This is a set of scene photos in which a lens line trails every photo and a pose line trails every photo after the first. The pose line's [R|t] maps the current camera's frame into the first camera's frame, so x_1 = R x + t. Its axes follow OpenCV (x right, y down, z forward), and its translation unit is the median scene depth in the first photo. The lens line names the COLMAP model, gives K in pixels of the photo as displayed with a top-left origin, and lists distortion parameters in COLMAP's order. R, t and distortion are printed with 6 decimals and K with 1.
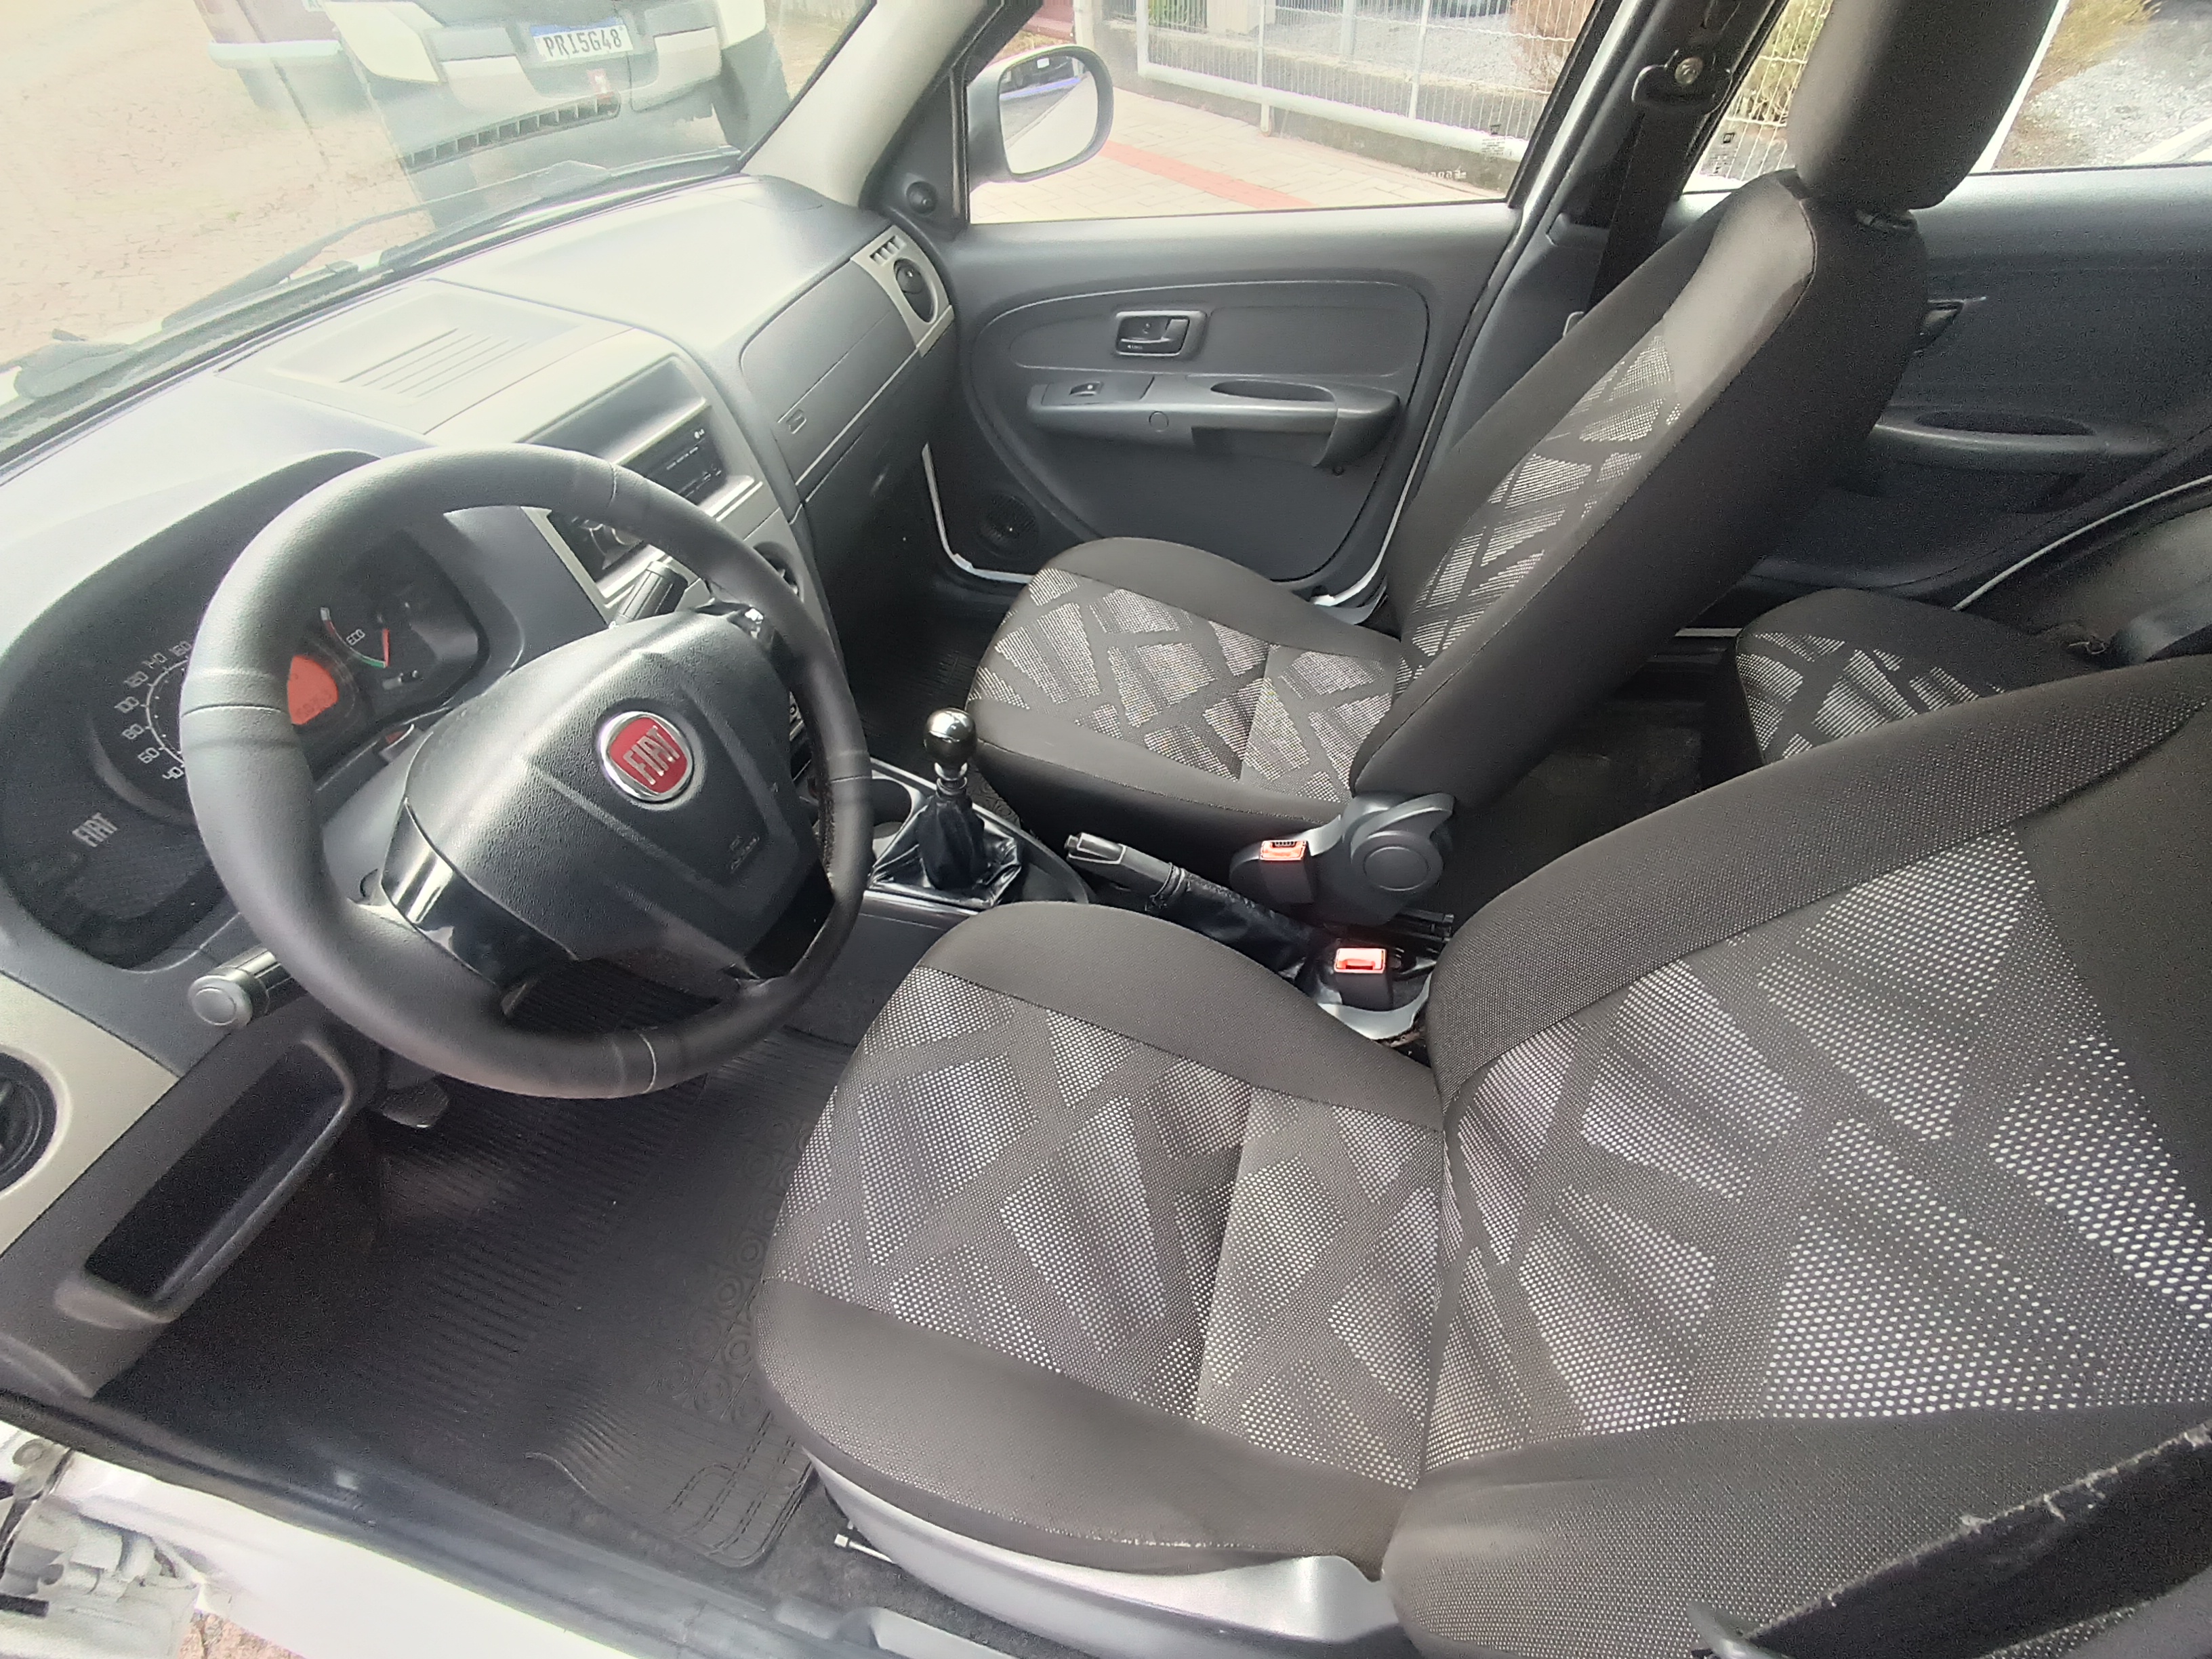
lens RADIAL K [[1016.2, 0, 1105.9], [0, 1016.2, 801.4], [0, 0, 1]] dist [-0.034947, 0.032780]
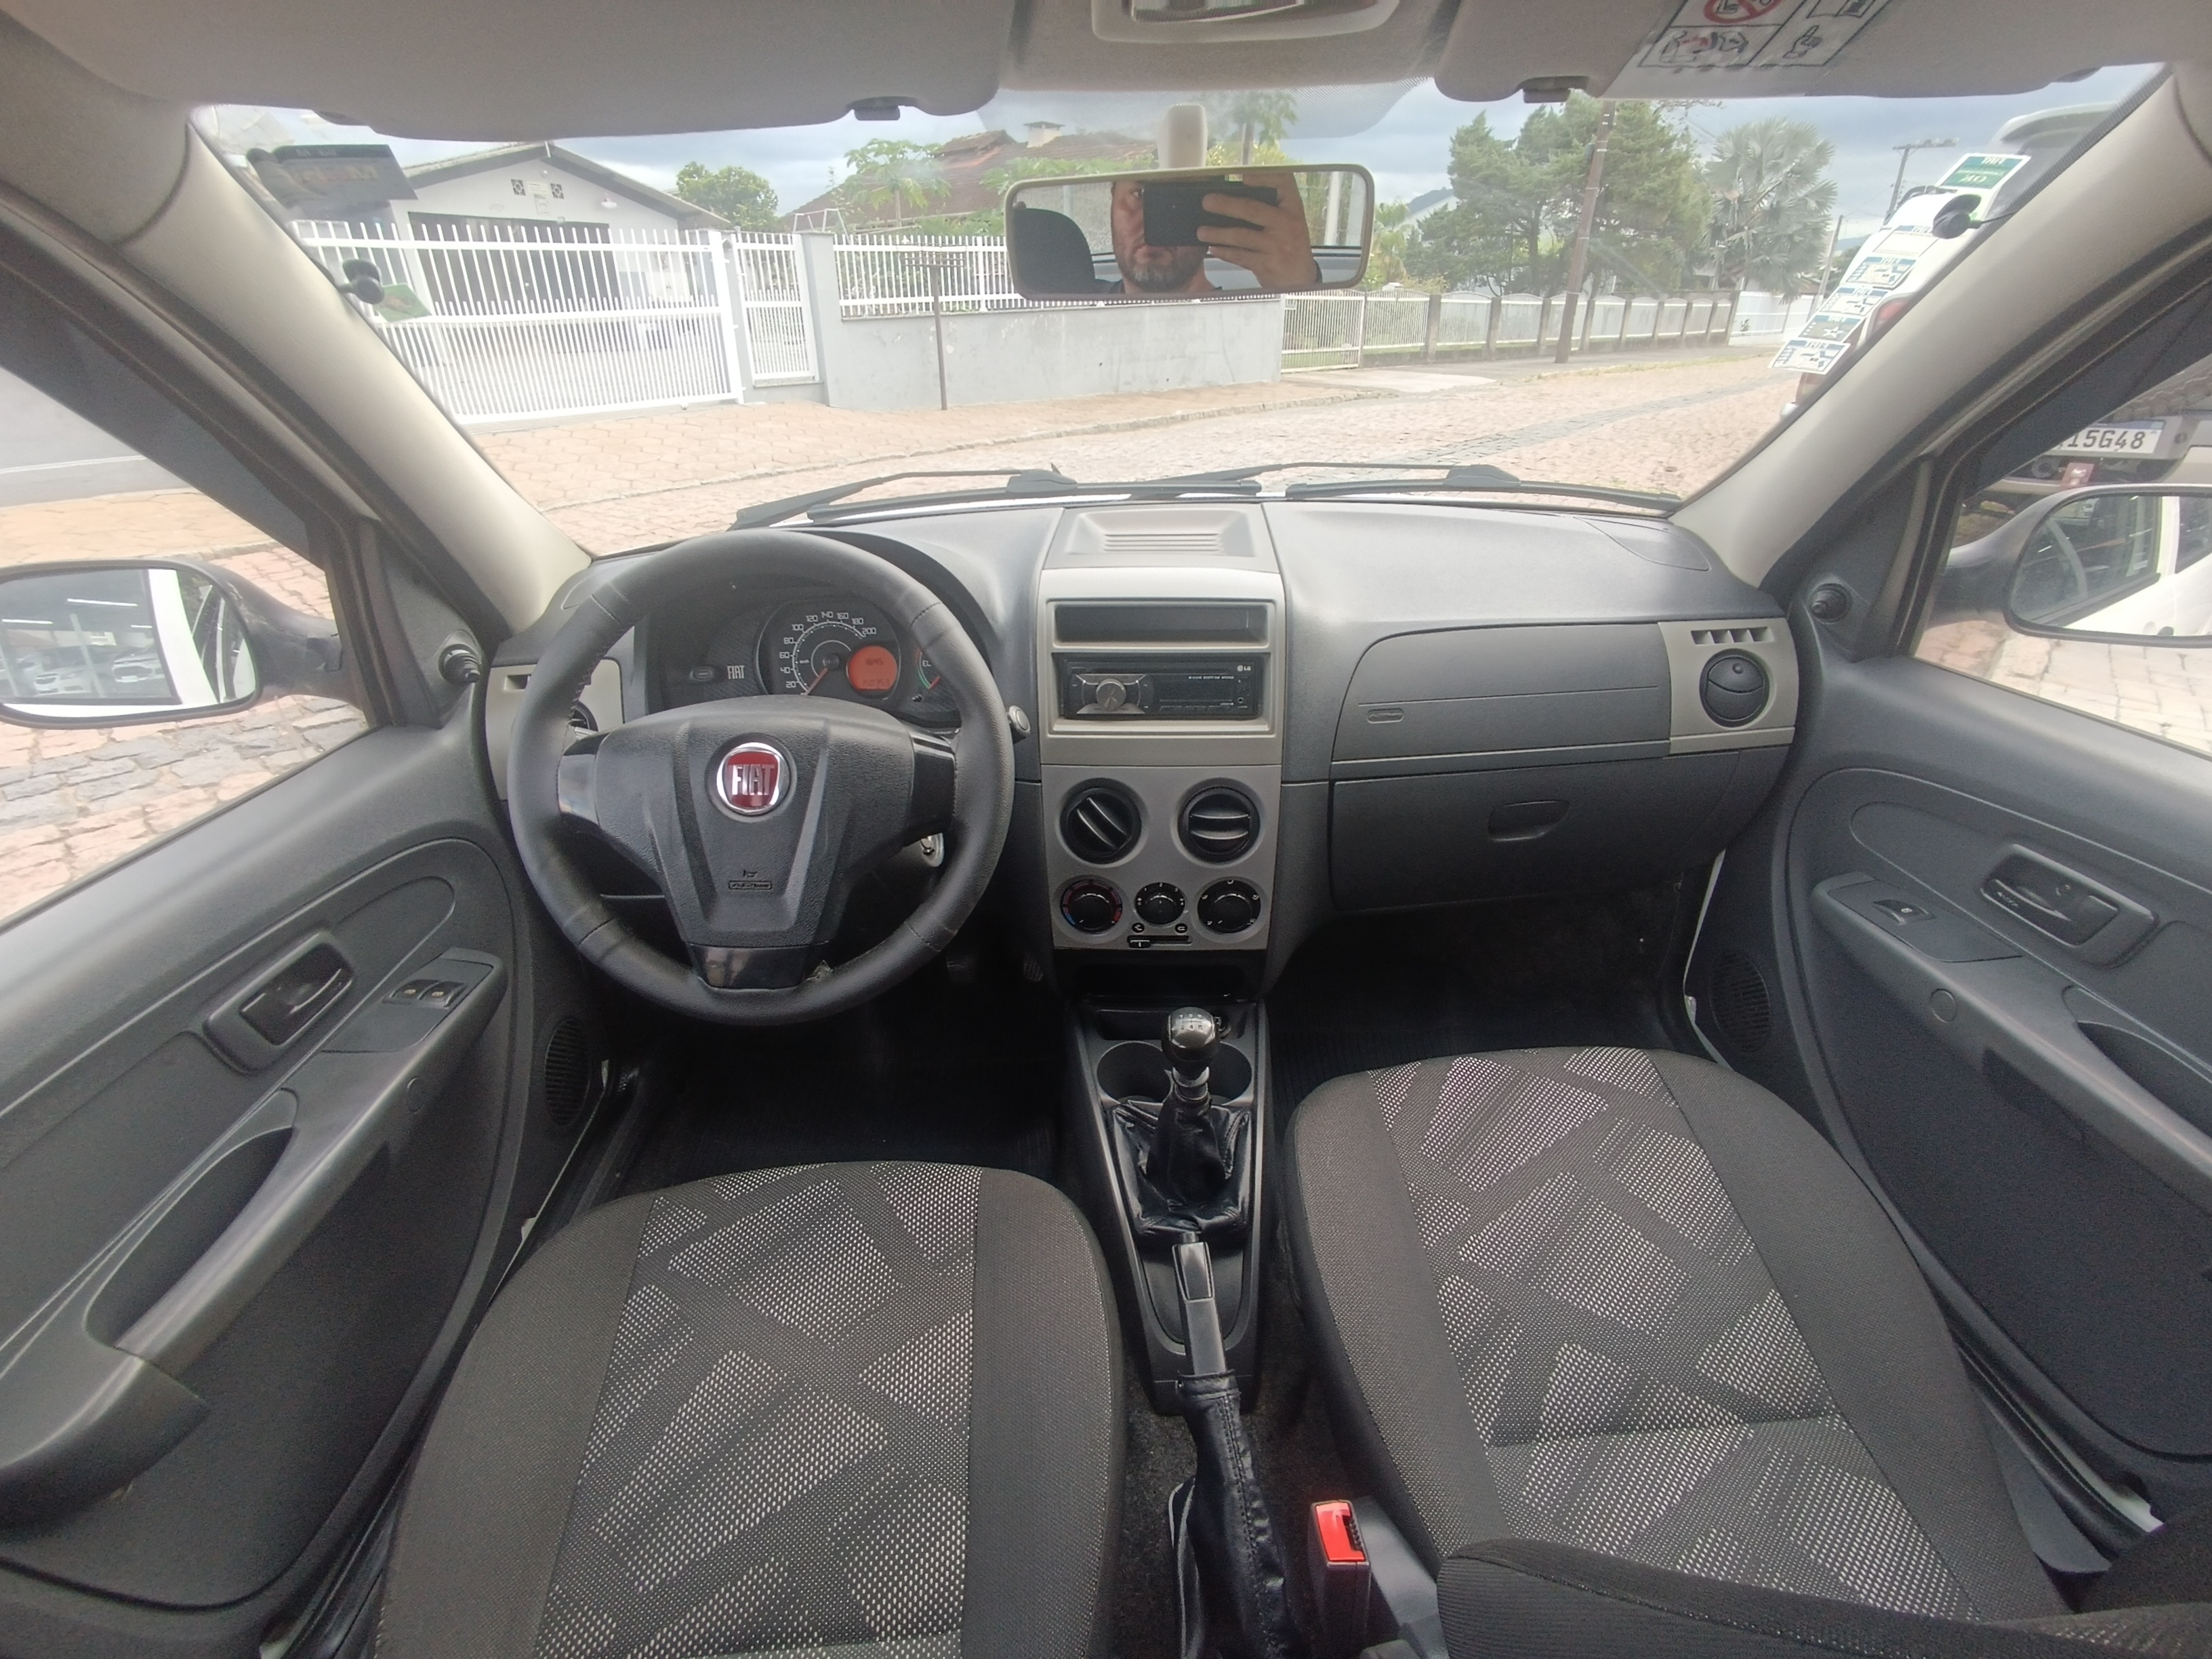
lens RADIAL K [[1016.2, 0, 1105.9], [0, 1016.2, 801.4], [0, 0, 1]] dist [-0.034947, 0.032780]
pose [[0.323635, 0.465787, -0.823592, 0.353842], [-0.665134, 0.731071, 0.152092, -0.233980], [0.672946, 0.498576, 0.546411, 0.274810]]
